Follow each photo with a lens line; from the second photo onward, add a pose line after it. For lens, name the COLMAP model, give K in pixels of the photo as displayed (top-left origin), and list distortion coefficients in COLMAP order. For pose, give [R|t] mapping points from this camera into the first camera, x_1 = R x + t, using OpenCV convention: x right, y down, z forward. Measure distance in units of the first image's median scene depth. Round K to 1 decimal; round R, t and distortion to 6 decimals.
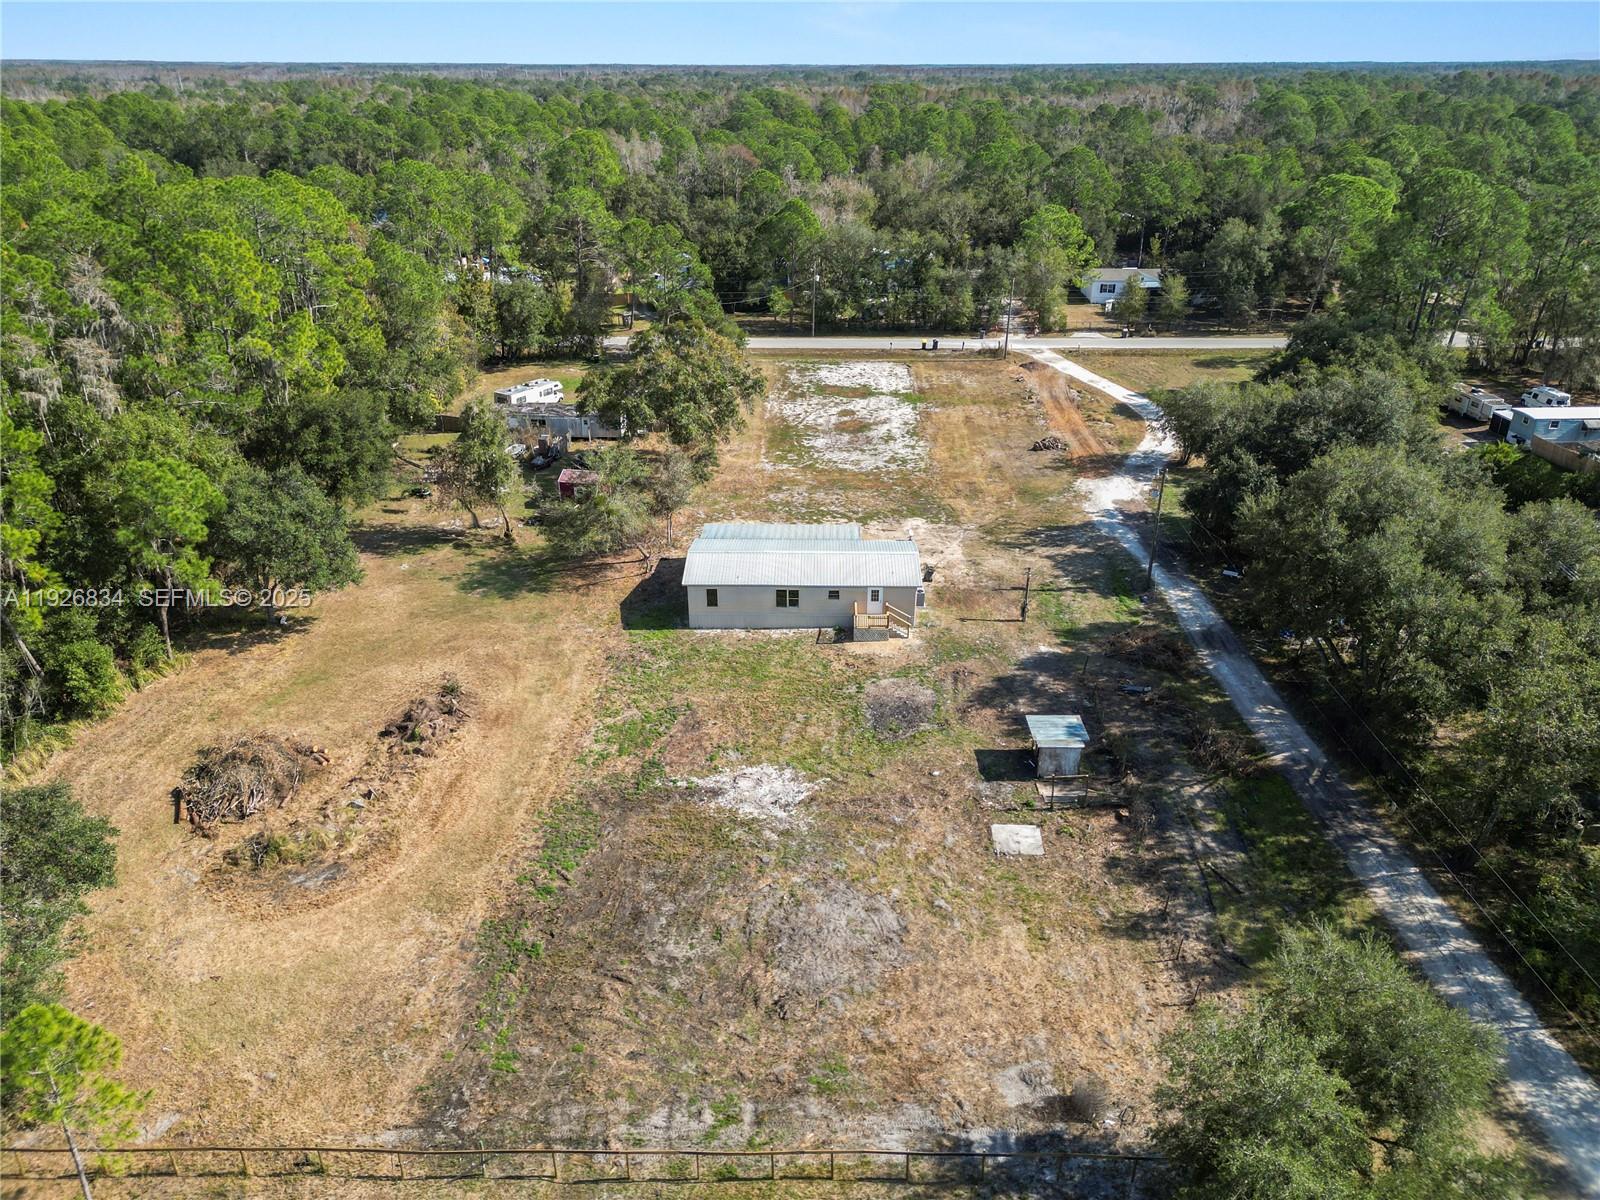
lens RADIAL K [[1130.0, 0, 796.9], [0, 1130.0, 592.1], [0, 0, 1]] dist [0.073544, -0.048722]
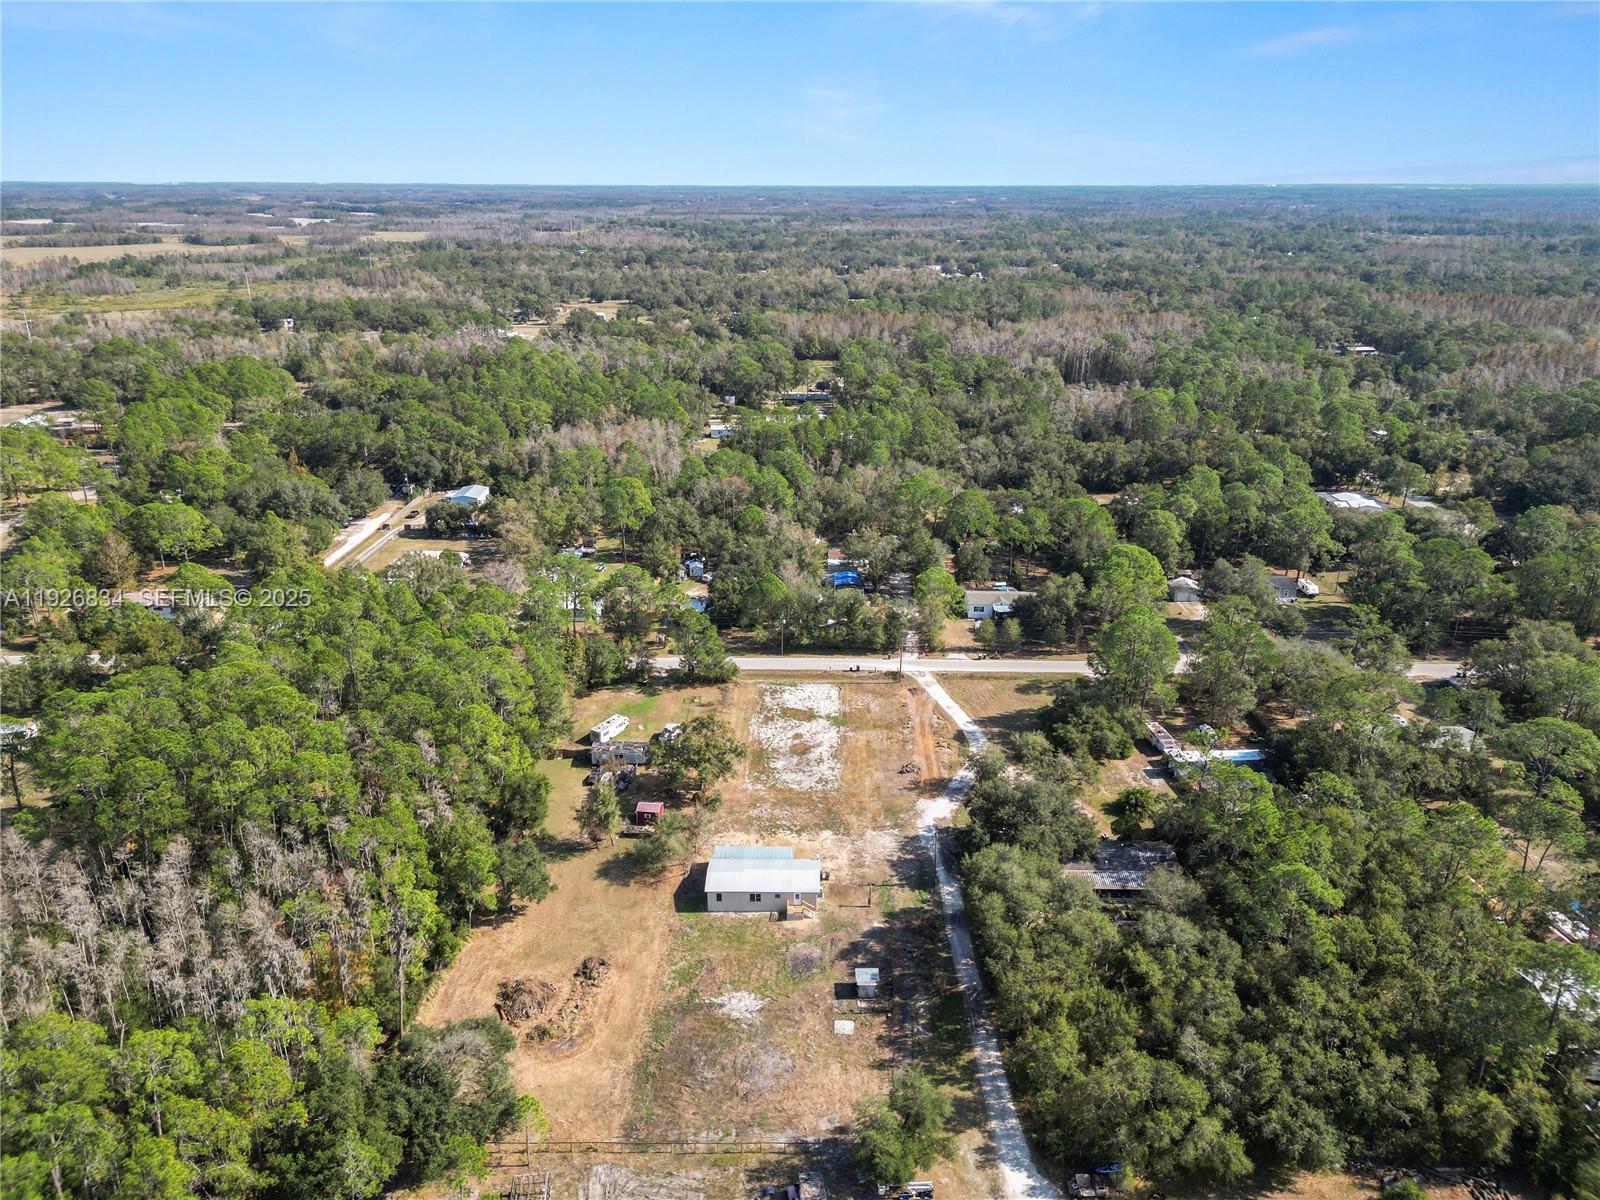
lens RADIAL K [[1130.0, 0, 804.7], [0, 1130.0, 596.1], [0, 0, 1]] dist [0.073544, -0.048722]
pose [[0.999905, 0.003765, 0.013256, 0.055875], [-0.002682, 0.996726, -0.080812, -0.401835], [-0.013517, 0.080769, 0.996641, -1.204164]]
